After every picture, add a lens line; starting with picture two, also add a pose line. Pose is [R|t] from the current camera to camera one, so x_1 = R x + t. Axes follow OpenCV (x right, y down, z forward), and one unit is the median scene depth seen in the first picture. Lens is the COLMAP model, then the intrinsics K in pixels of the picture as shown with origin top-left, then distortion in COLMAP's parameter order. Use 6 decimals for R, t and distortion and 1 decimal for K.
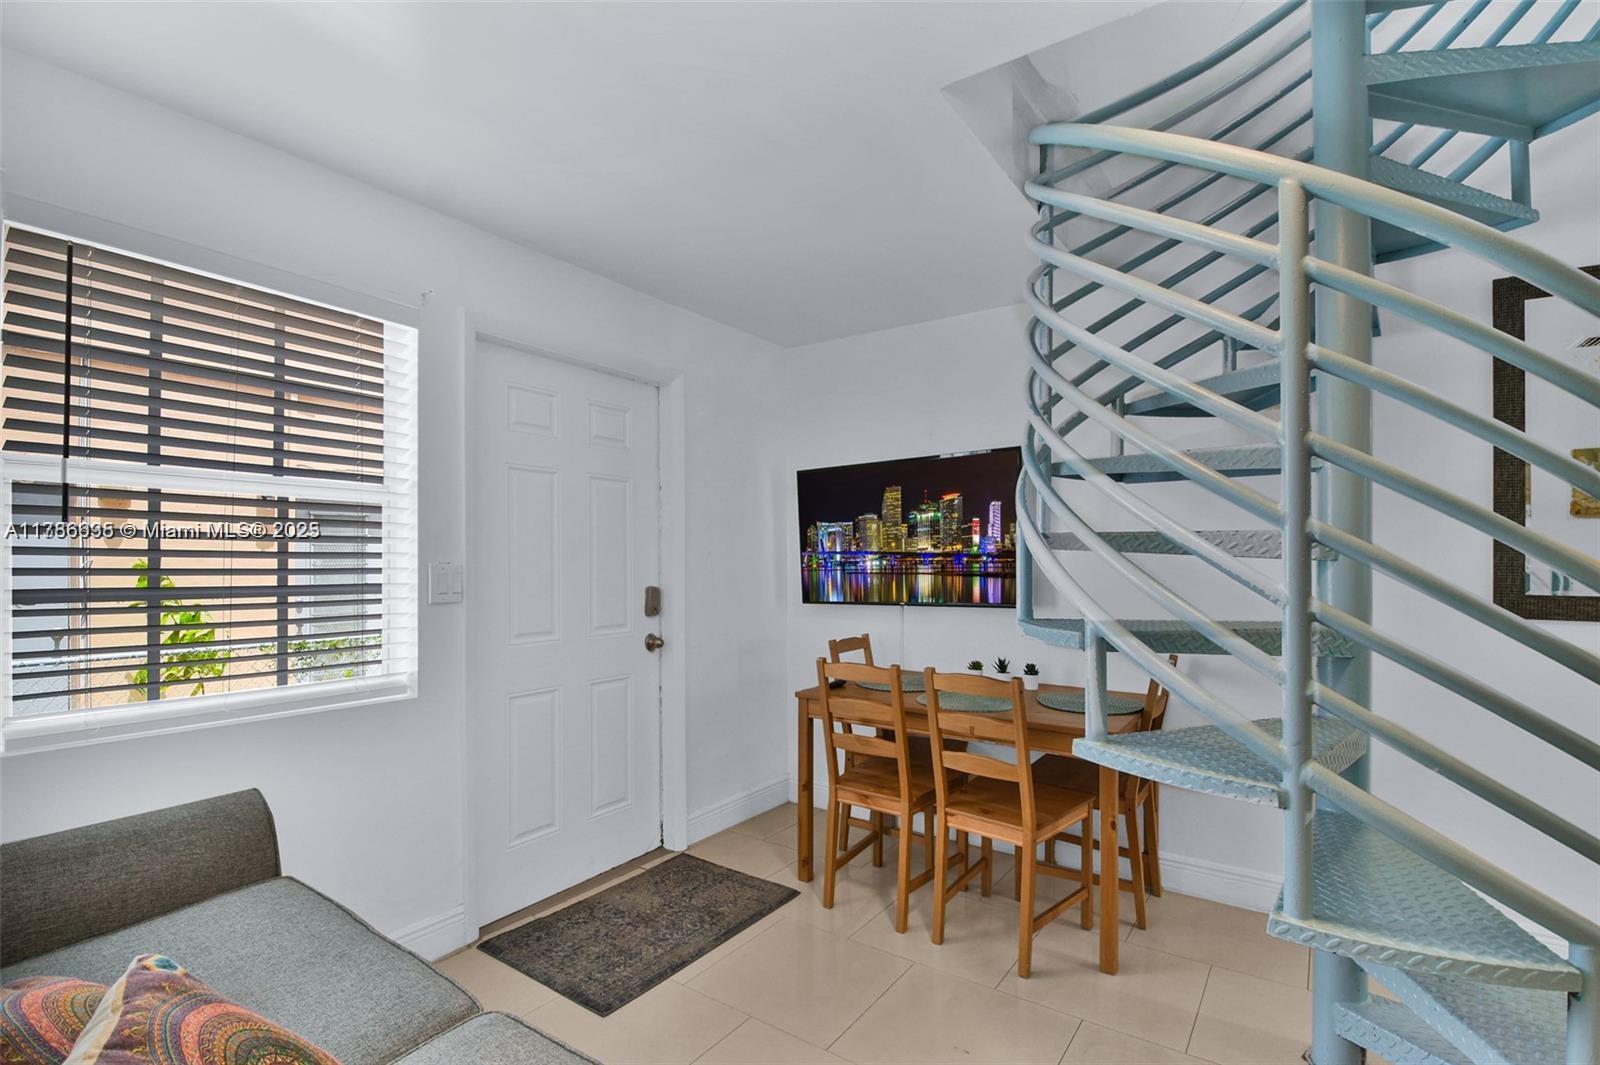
lens RADIAL K [[737.4, 0, 803.1], [0, 737.4, 539.6], [0, 0, 1]] dist [-0.012959, -0.005200]
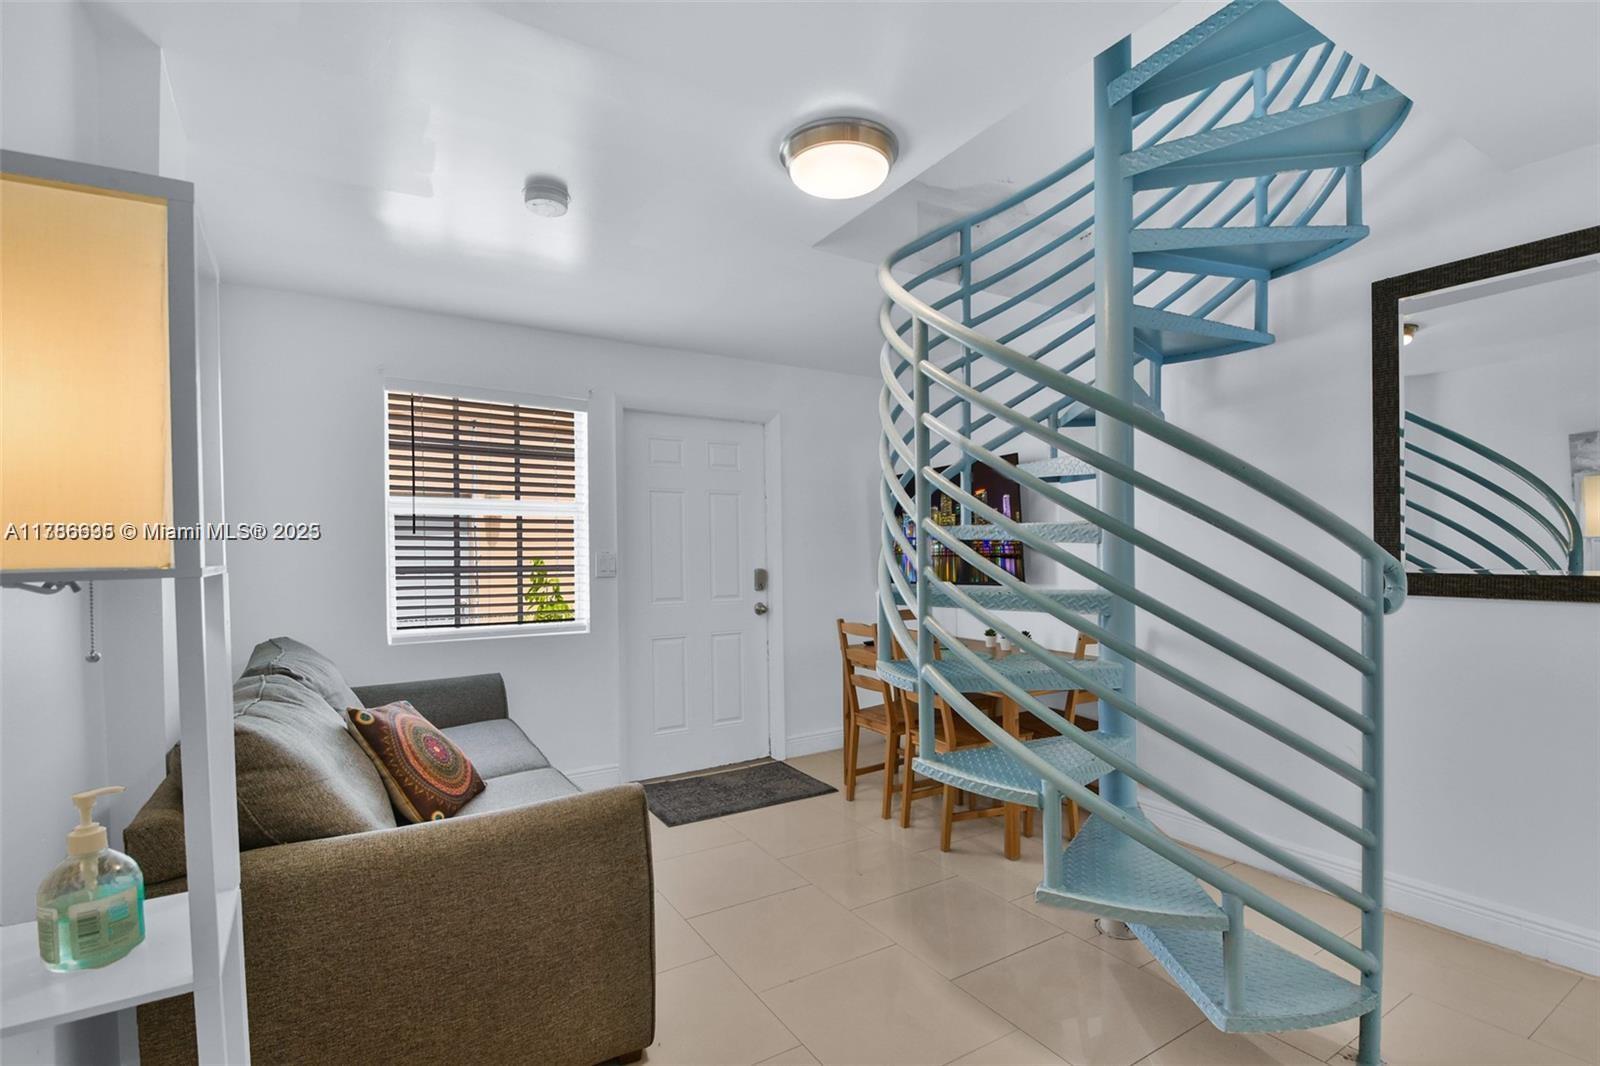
lens RADIAL K [[737.4, 0, 799.9], [0, 737.4, 540.1], [0, 0, 1]] dist [-0.012959, -0.005200]
pose [[0.917625, -0.016040, -0.397125, 0.562853], [0.020287, 0.999773, 0.006495, 0.002112], [0.396930, -0.014016, 0.917742, -0.331693]]
